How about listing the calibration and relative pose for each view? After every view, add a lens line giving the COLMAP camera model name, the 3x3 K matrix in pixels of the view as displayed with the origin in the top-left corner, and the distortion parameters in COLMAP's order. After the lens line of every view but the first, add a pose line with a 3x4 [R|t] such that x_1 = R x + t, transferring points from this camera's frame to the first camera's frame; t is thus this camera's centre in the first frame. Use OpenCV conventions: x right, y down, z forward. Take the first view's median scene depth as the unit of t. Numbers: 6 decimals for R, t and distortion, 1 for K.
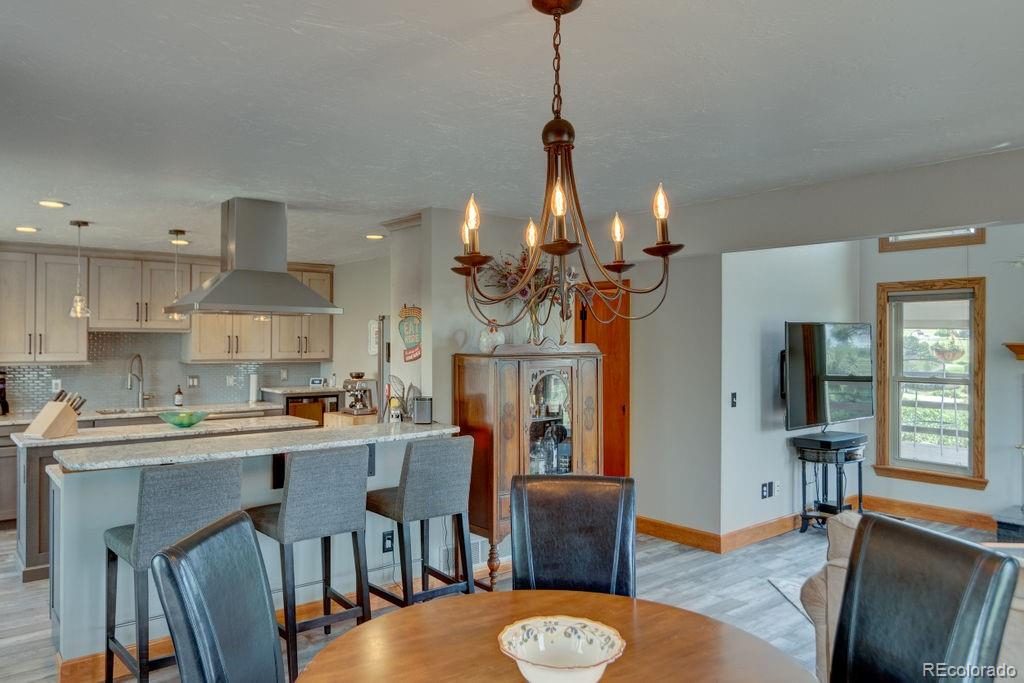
lens RADIAL K [[734.6, 0, 453.9], [0, 734.6, 350.9], [0, 0, 1]] dist [-0.023218, -0.000129]
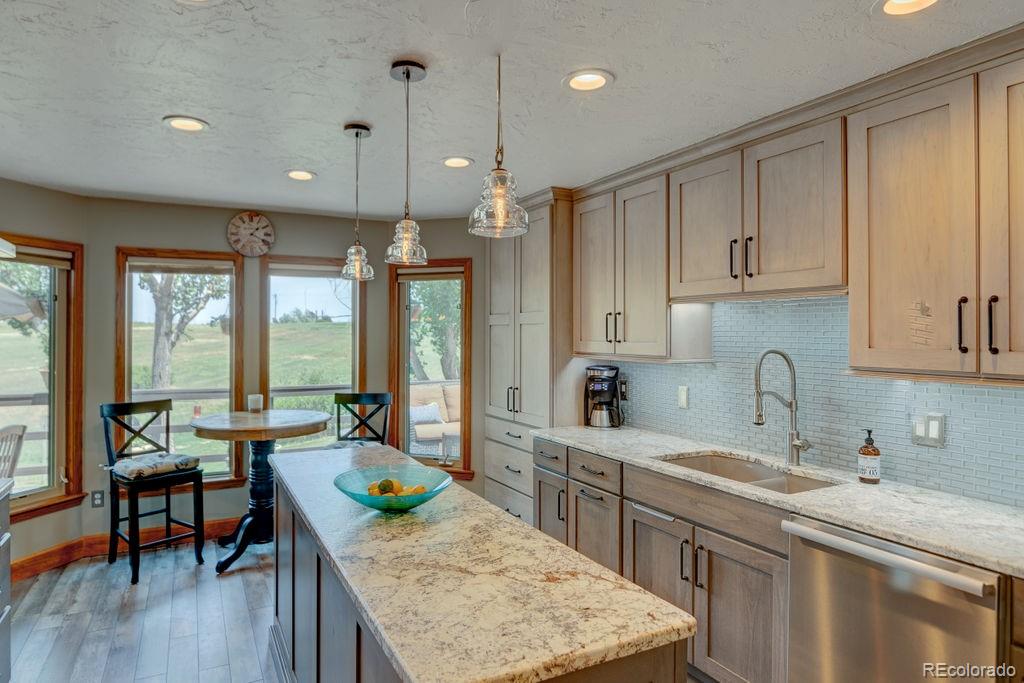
lens RADIAL K [[570.4, 0, 459.3], [0, 570.4, 329.8], [0, 0, 1]] dist [-0.026003, -0.000480]
pose [[-0.191131, -0.013658, -0.981469, -0.037652], [-0.022297, 0.999706, -0.009570, 0.000512], [0.981311, 0.020055, -0.191380, 0.951473]]
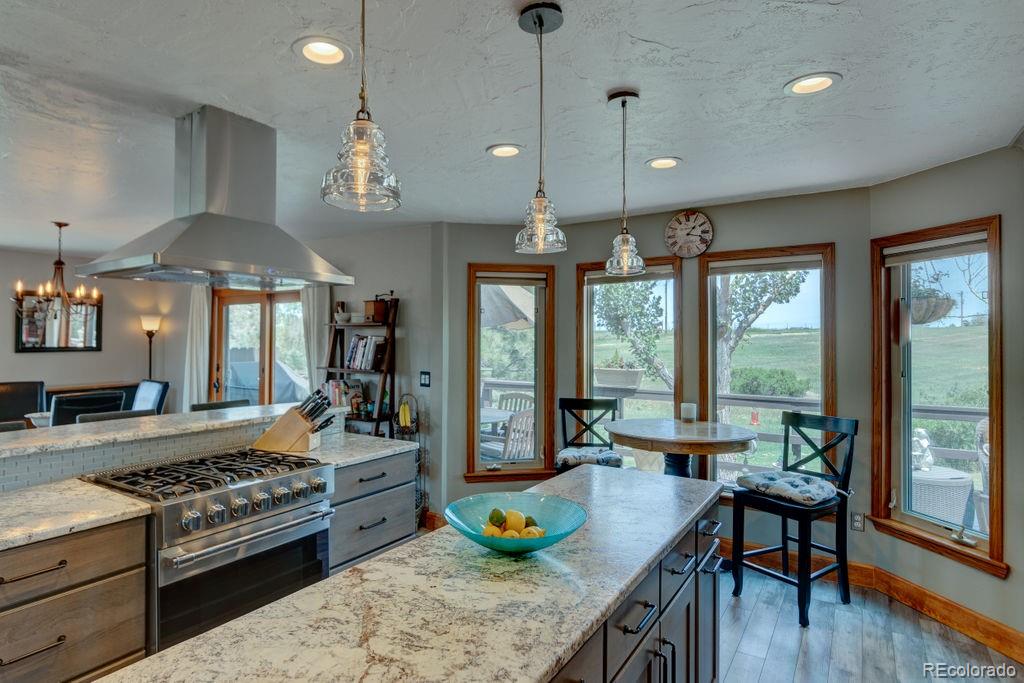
lens RADIAL K [[552.4, 0, 510.7], [0, 552.4, 334.5], [0, 0, 1]] dist [-0.013157, -0.000362]
pose [[-0.937340, -0.009277, -0.348292, -0.236585], [-0.013400, 0.999866, 0.009432, -0.003625], [0.348158, 0.013508, -0.937339, 1.086137]]
